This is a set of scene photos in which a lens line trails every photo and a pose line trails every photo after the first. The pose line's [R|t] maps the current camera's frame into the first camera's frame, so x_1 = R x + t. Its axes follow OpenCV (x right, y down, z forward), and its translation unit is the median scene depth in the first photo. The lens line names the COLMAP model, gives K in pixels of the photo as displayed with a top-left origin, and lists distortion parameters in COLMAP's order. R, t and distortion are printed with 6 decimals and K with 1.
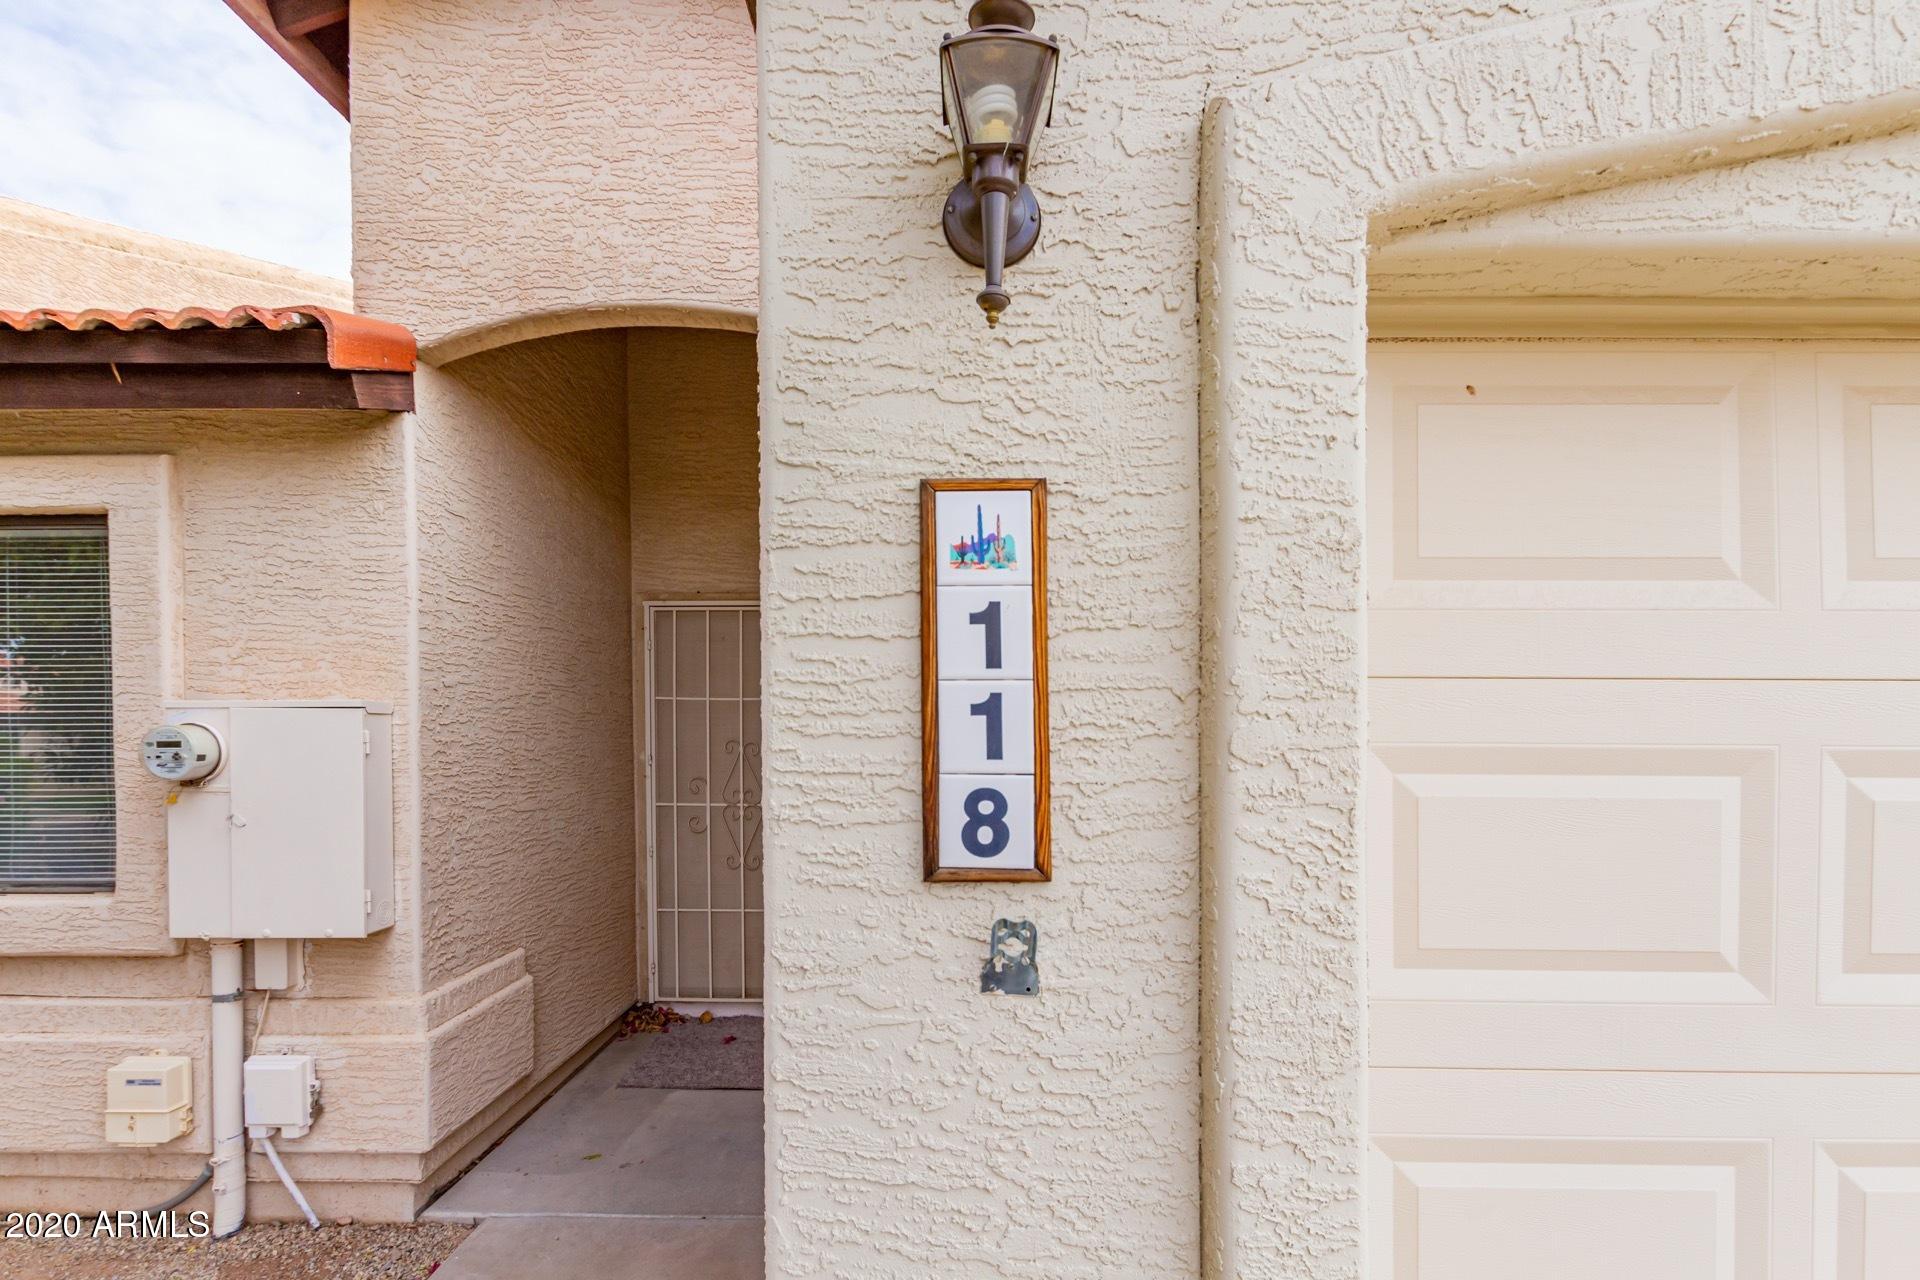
lens RADIAL K [[892.4, 0, 961.5], [0, 892.4, 750.3], [0, 0, 1]] dist [0.002125, -0.004958]
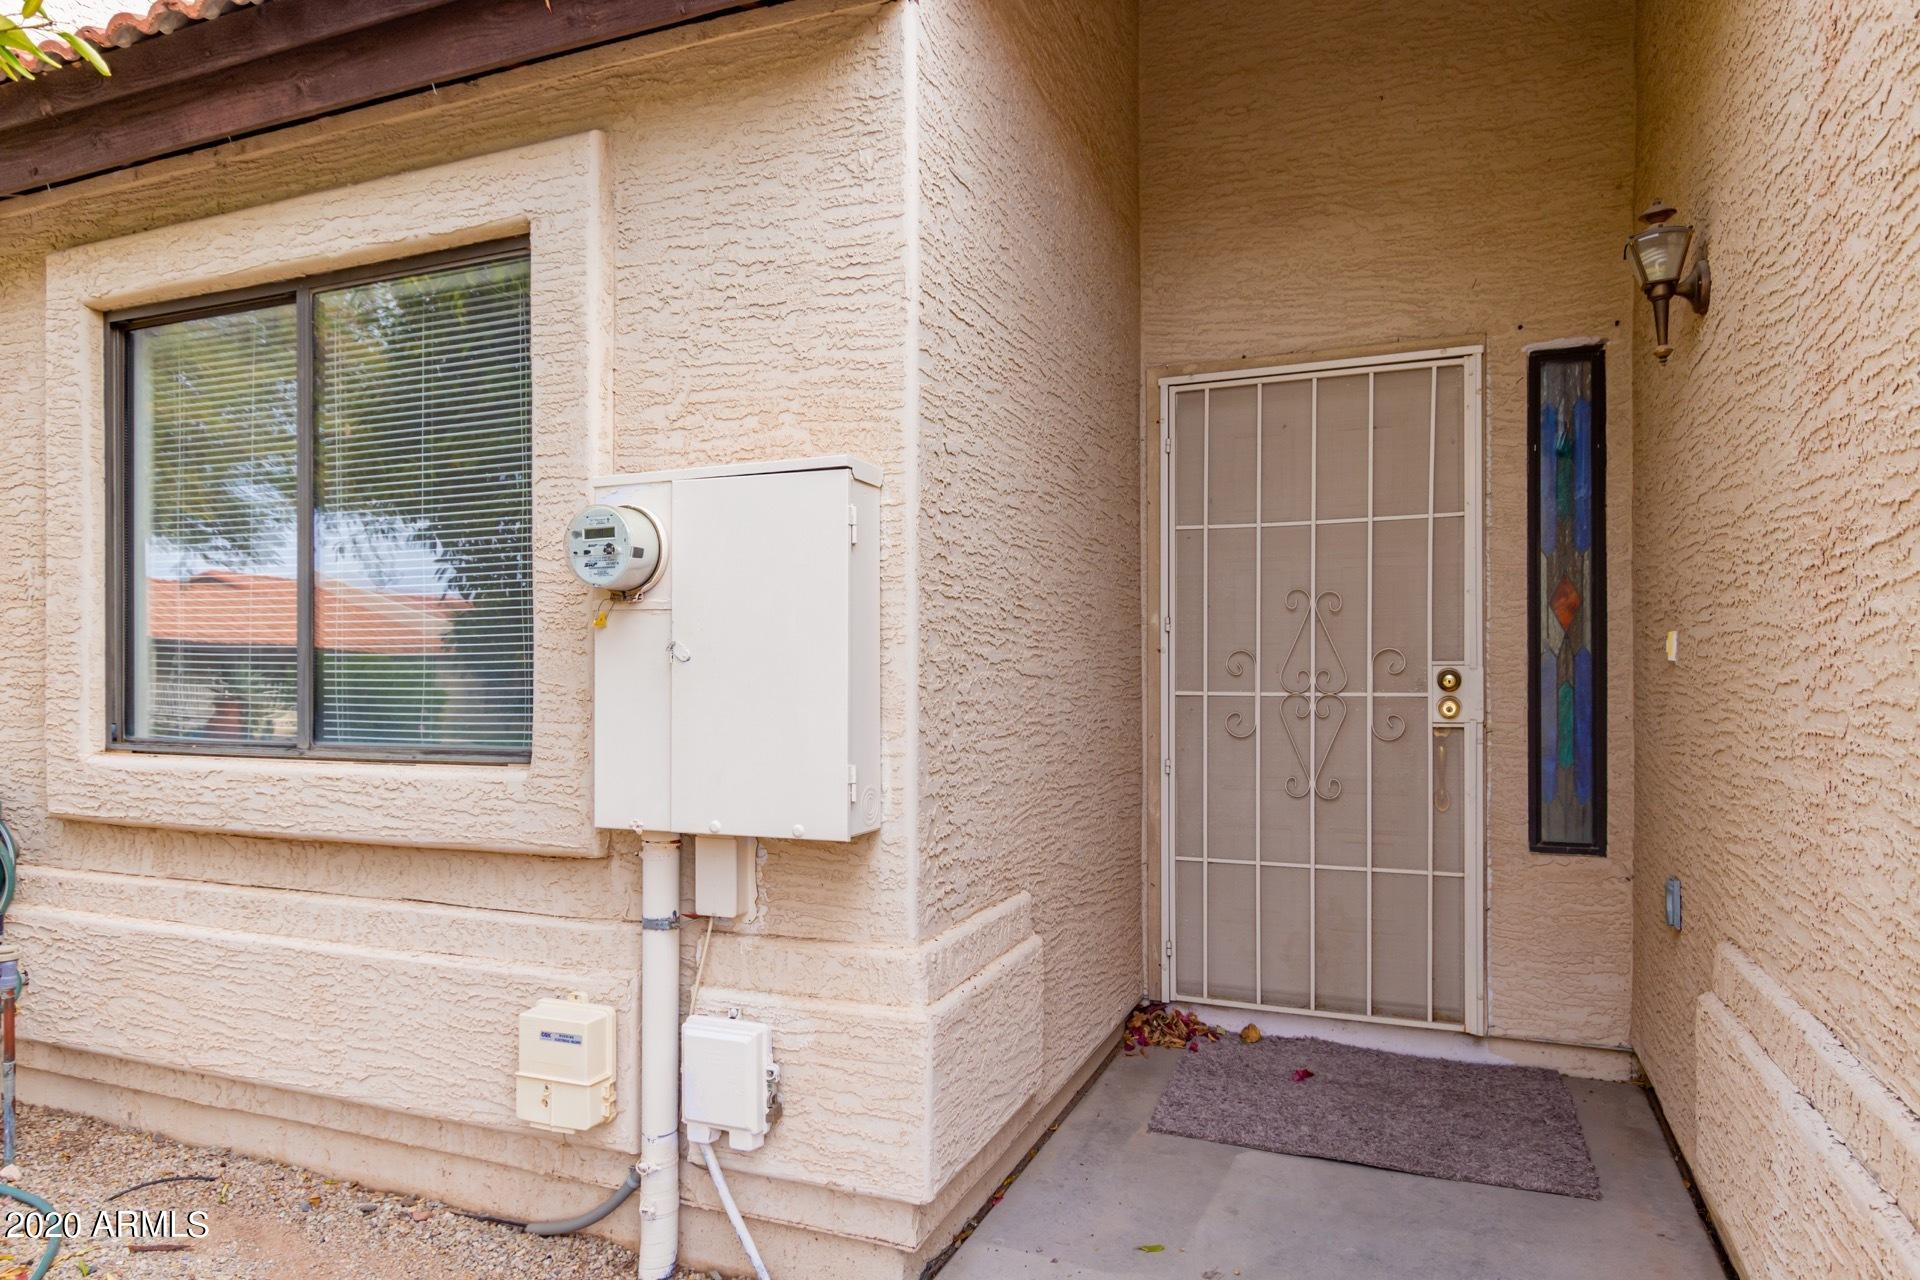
lens RADIAL K [[1186.7, 0, 963.7], [0, 1186.7, 650.3], [0, 0, 1]] dist [-0.022224, 0.038540]
pose [[0.922400, -0.014519, -0.385962, -0.262192], [0.001587, 0.999427, -0.033803, 0.100612], [0.386232, 0.030568, 0.921895, 0.255640]]
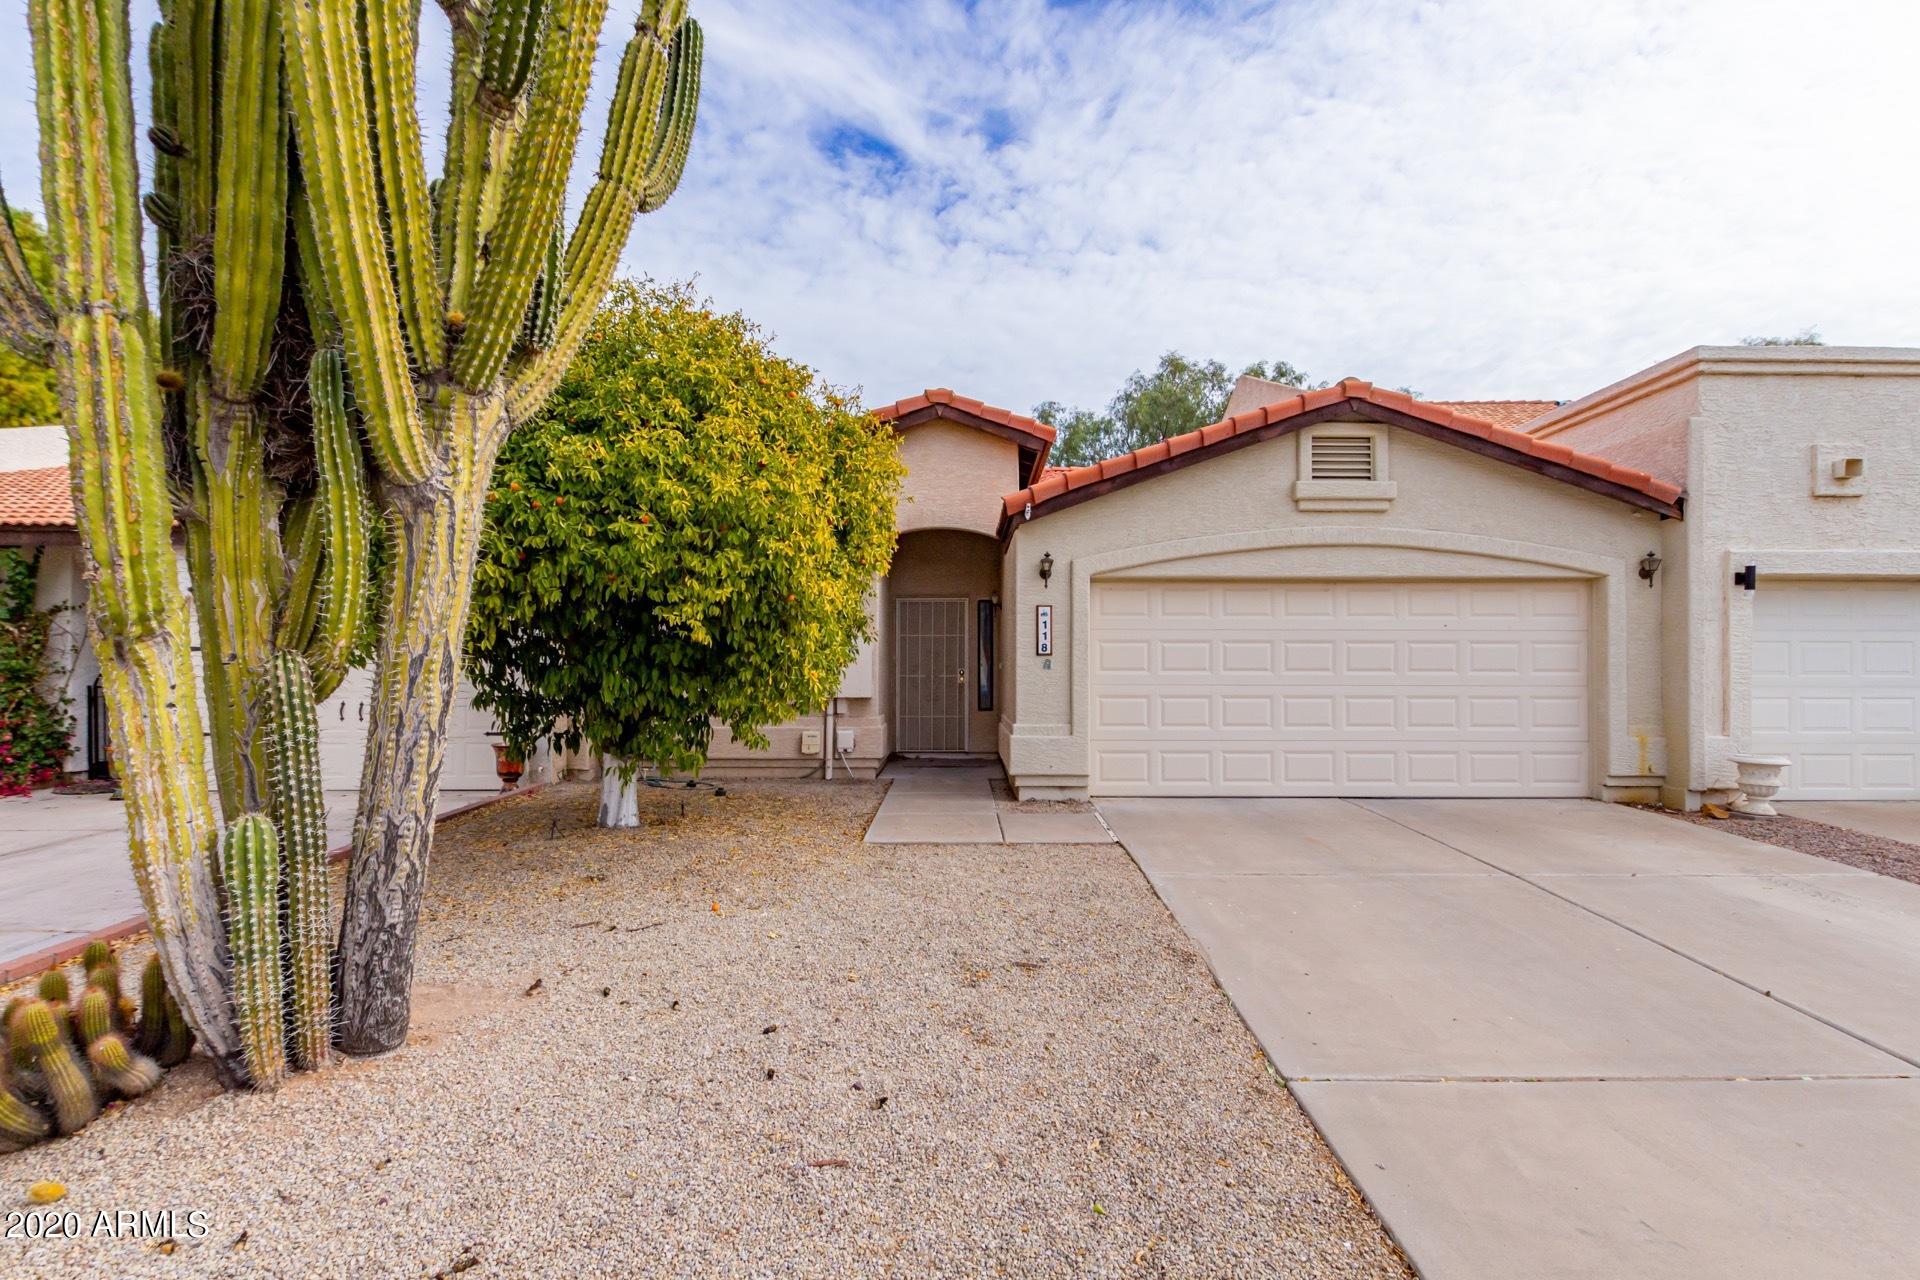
lens RADIAL K [[881.2, 0, 963.9], [0, 881.2, 671.6], [0, 0, 1]] dist [0.015418, 0.000127]
pose [[0.999996, -0.001965, 0.001965, -0.271459], [0.002014, 0.999688, -0.024879, 0.186576], [-0.001916, 0.024883, 0.999689, -2.636694]]
